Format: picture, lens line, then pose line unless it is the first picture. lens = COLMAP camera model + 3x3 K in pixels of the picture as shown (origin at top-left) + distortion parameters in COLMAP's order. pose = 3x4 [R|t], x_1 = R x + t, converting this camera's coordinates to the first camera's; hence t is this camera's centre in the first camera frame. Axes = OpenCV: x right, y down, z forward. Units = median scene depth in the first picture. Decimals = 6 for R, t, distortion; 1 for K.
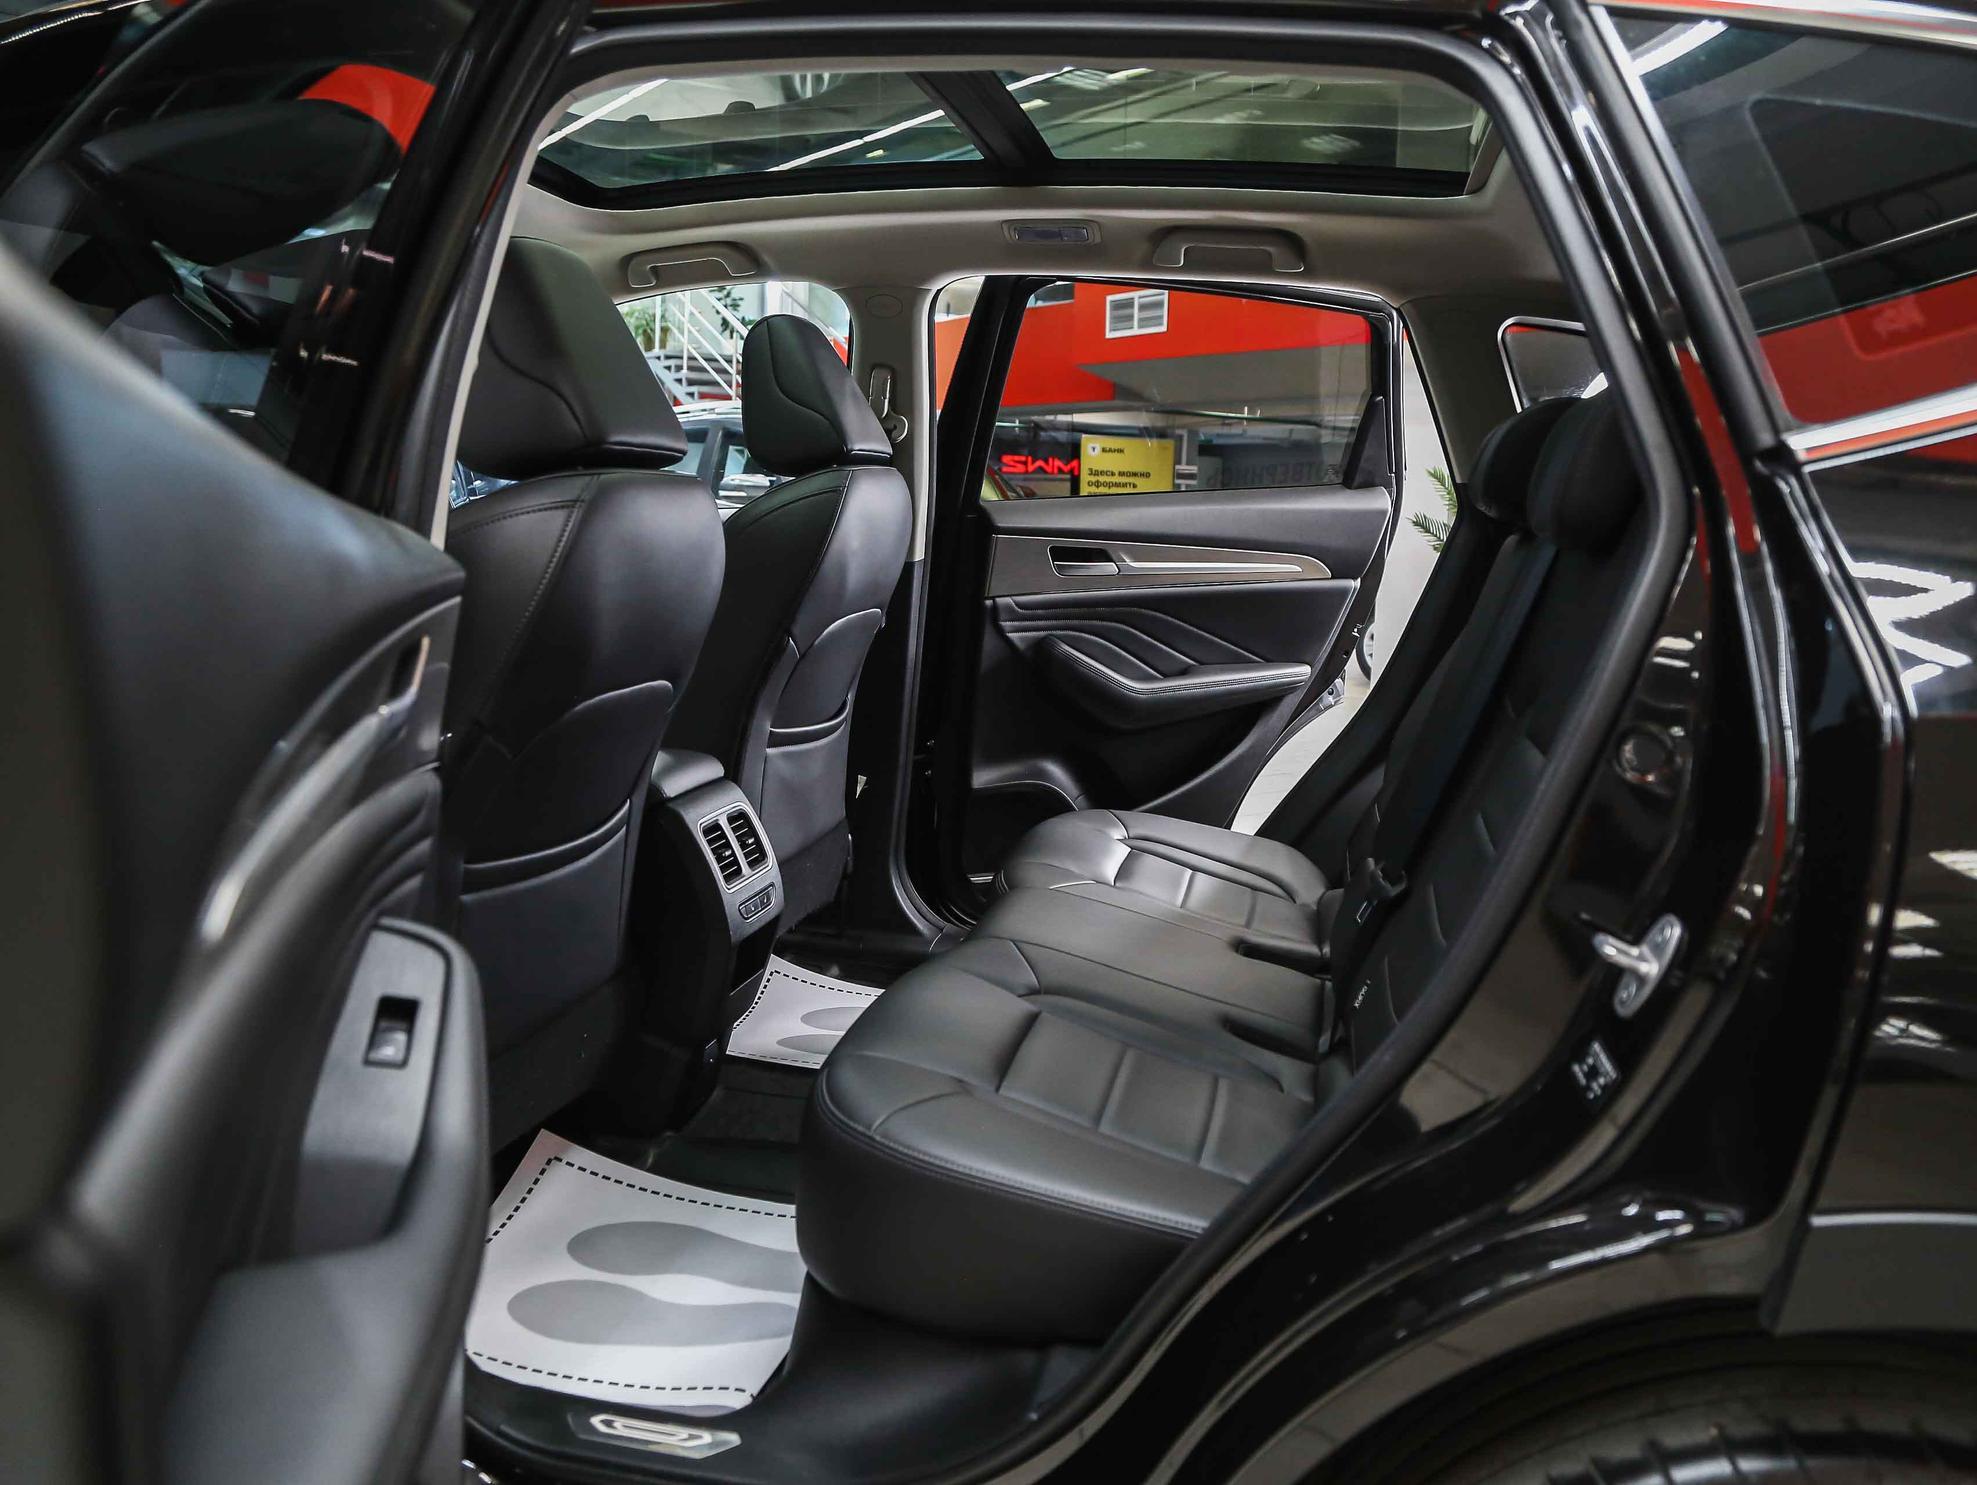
lens RADIAL K [[1515.8, 0, 990.6], [0, 1515.8, 741.0], [0, 0, 1]] dist [-0.121486, 0.060282]
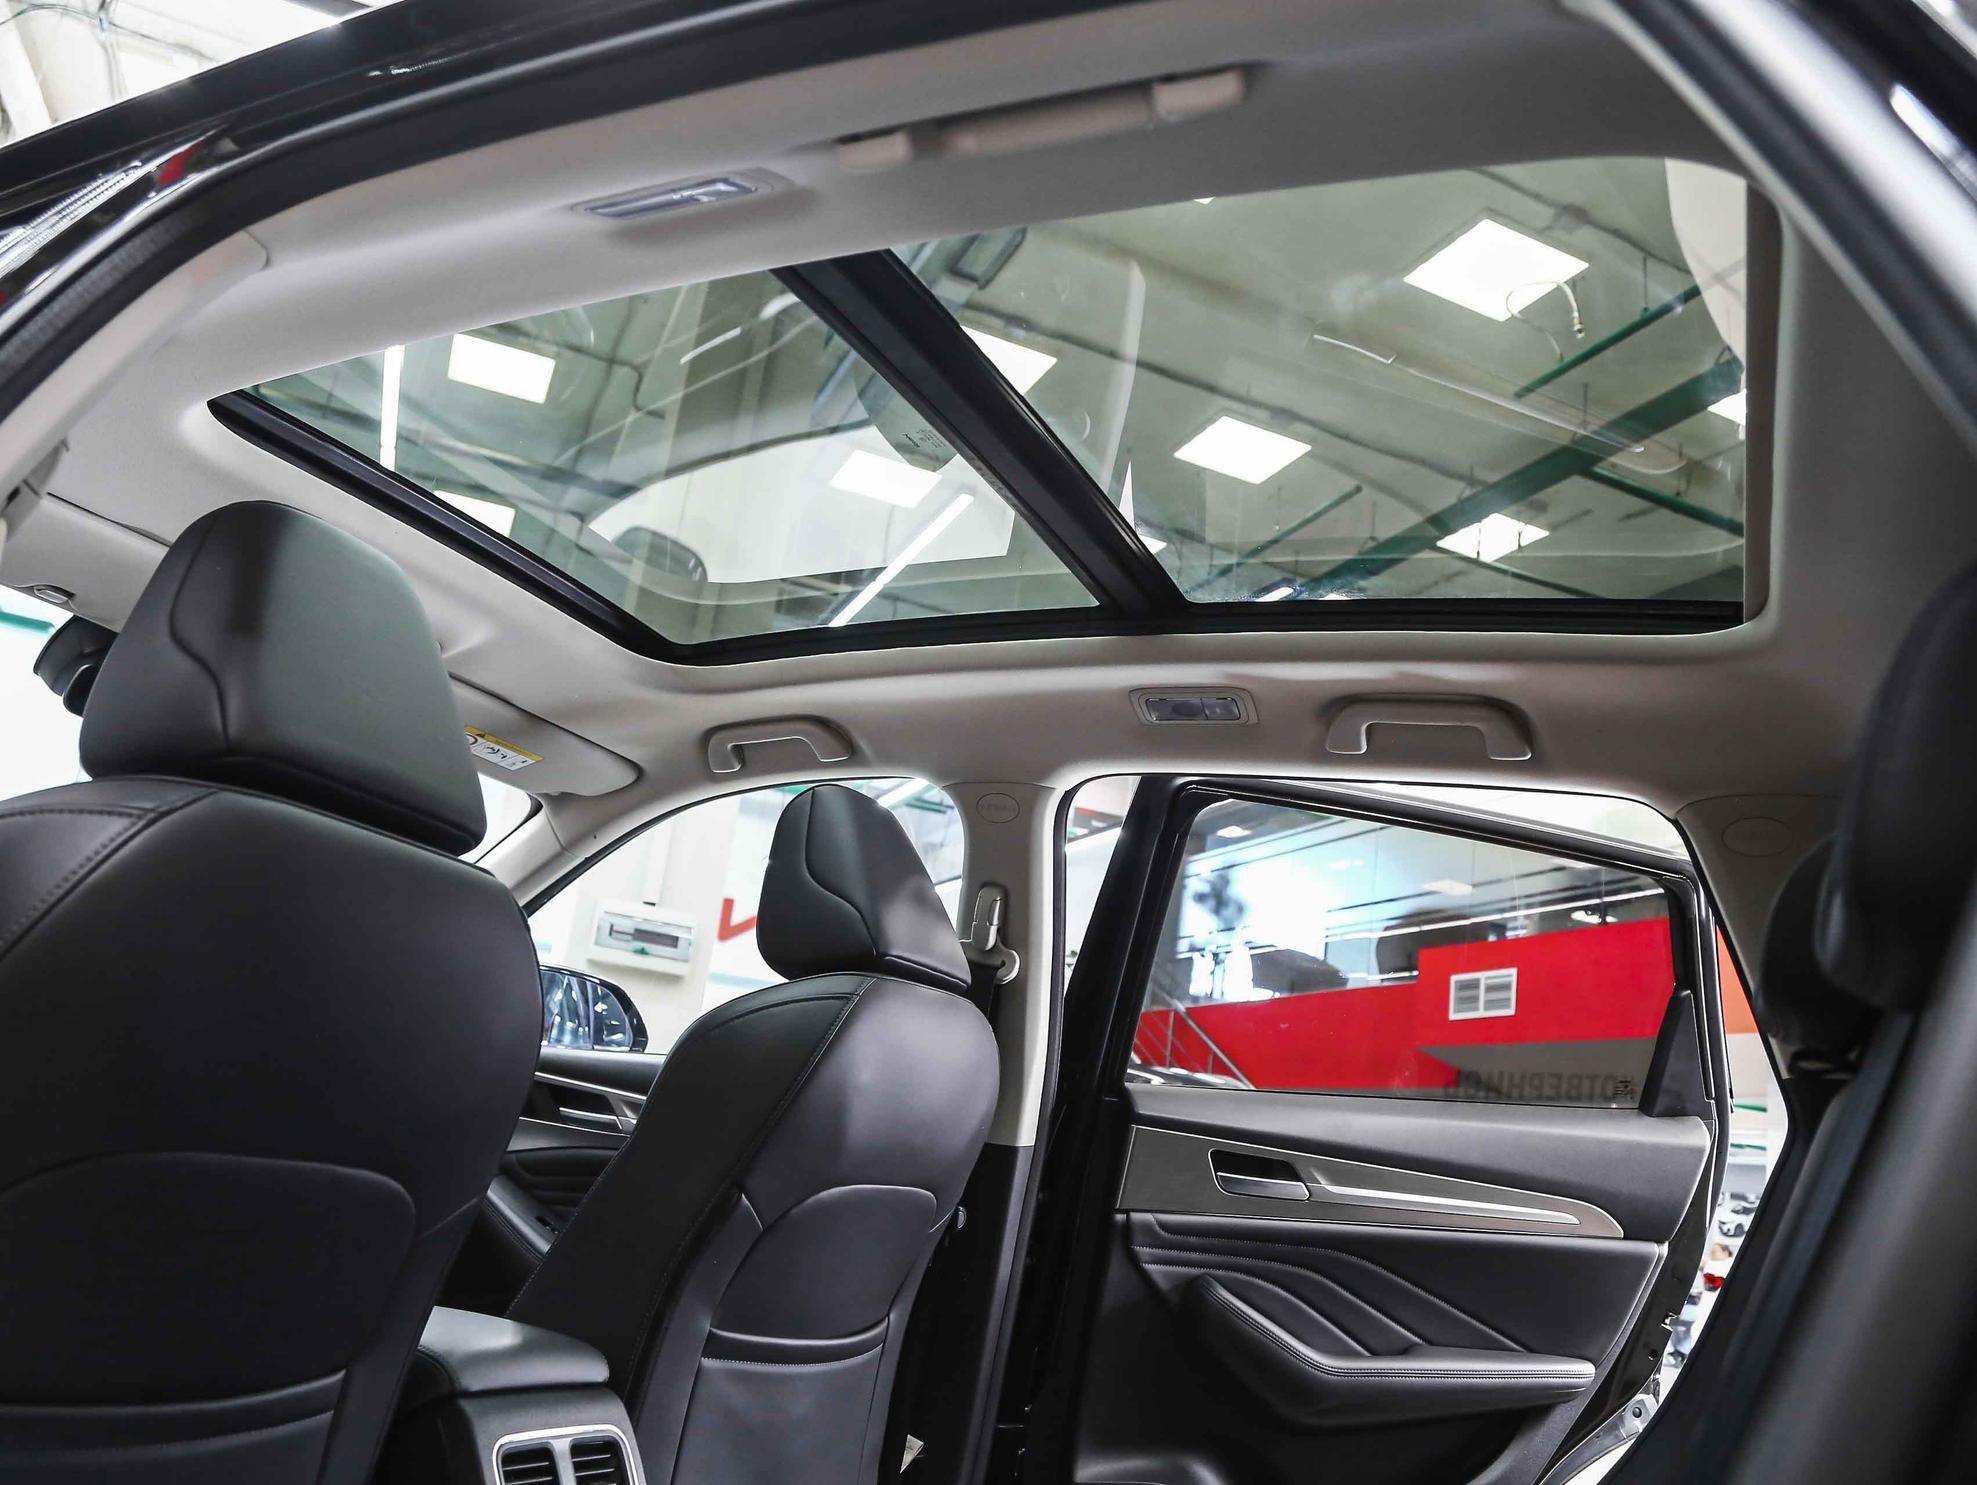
lens RADIAL K [[1515.8, 0, 984.9], [0, 1515.8, 746.0], [0, 0, 1]] dist [-0.121486, 0.060282]
pose [[0.968201, 0.034770, -0.247747, 0.106727], [-0.137878, 0.900484, -0.412453, 0.011533], [0.208751, 0.433496, 0.876643, 0.246647]]
